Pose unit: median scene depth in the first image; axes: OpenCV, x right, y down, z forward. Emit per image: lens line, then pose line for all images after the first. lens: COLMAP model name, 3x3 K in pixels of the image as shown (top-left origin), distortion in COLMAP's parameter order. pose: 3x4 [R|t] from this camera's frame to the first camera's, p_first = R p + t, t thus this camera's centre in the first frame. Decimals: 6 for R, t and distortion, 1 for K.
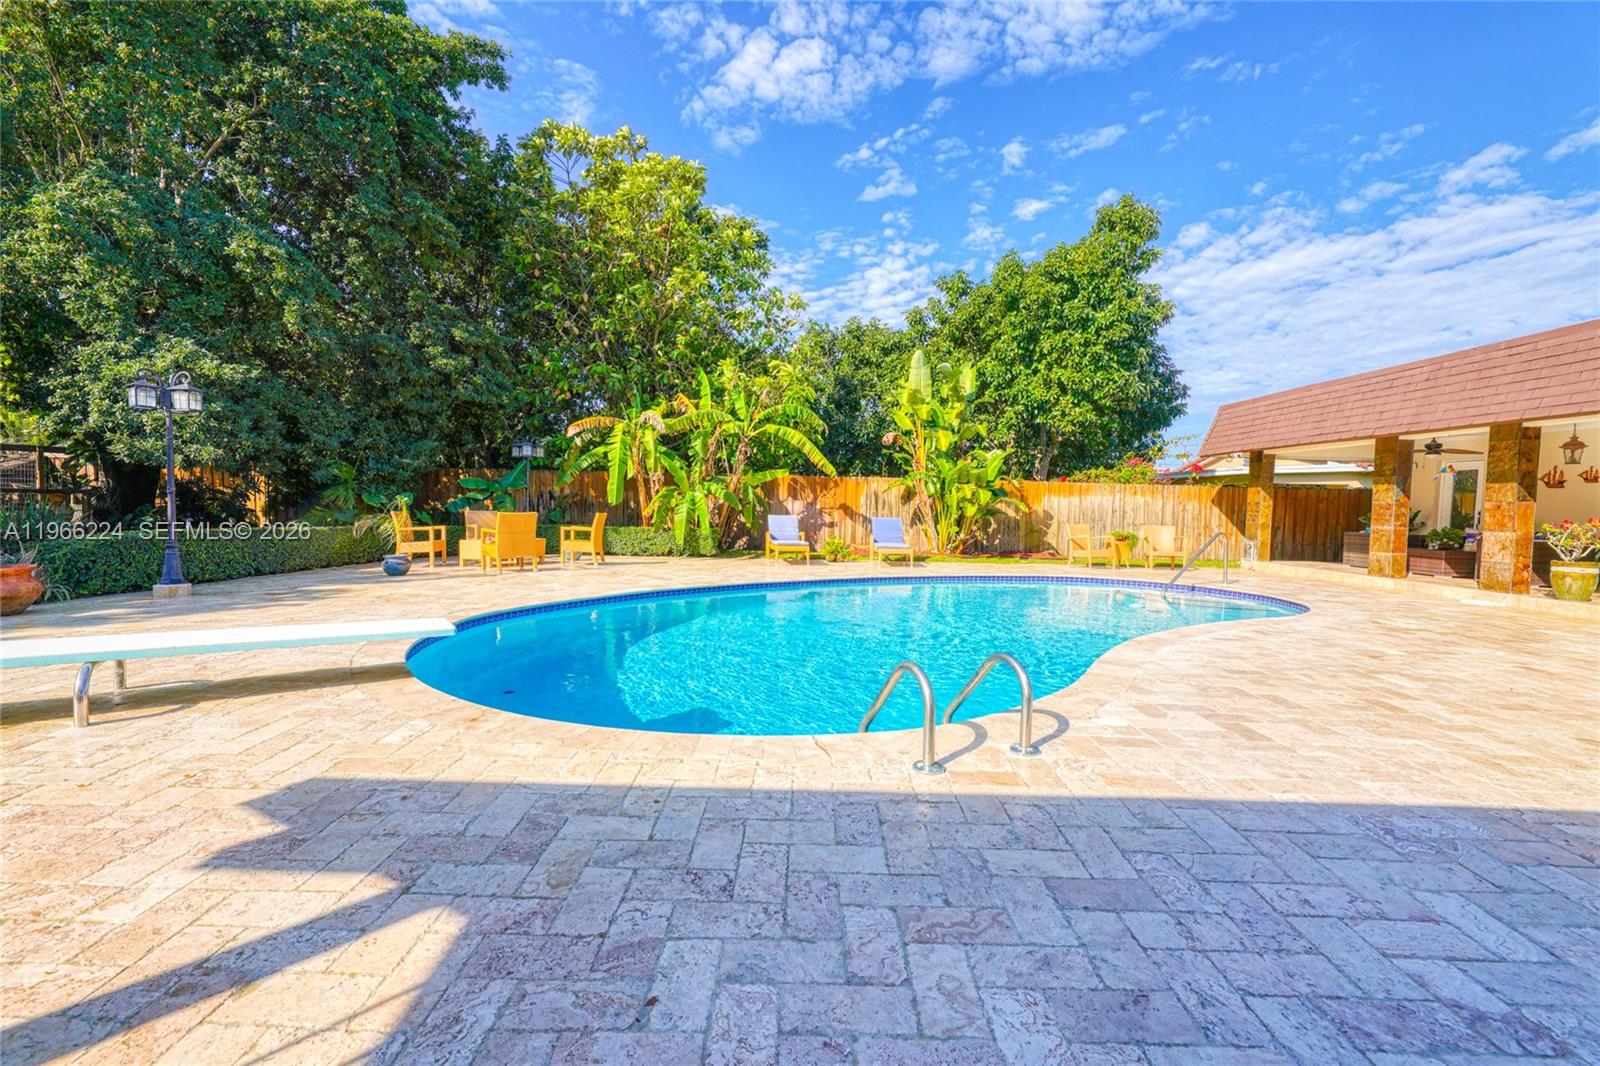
lens RADIAL K [[691.2, 0, 795.0], [0, 691.2, 500.2], [0, 0, 1]] dist [-0.017608, 0.010934]
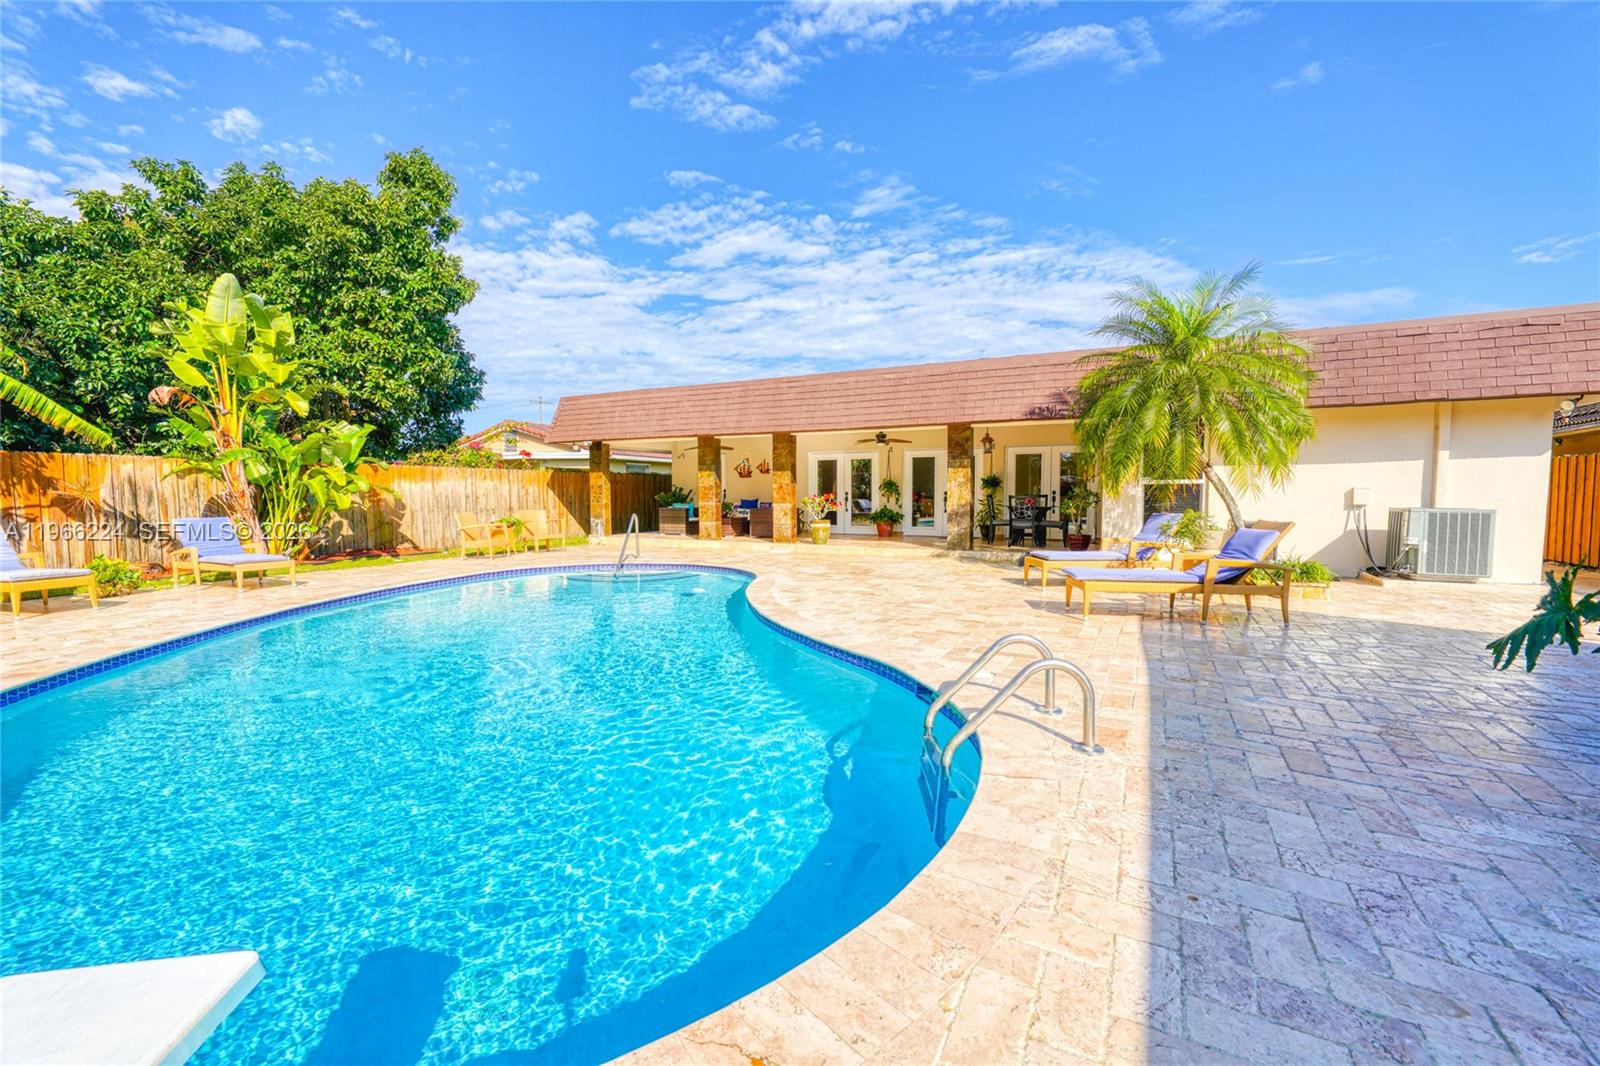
lens RADIAL K [[676.8, 0, 800.0], [0, 676.8, 533.0], [0, 0, 1]] dist [-0.009182, 0.005987]
pose [[0.449168, -0.080596, 0.889805, -0.165454], [0.010188, 0.996320, 0.085102, -0.009173], [-0.893389, -0.029160, 0.448336, 0.164484]]
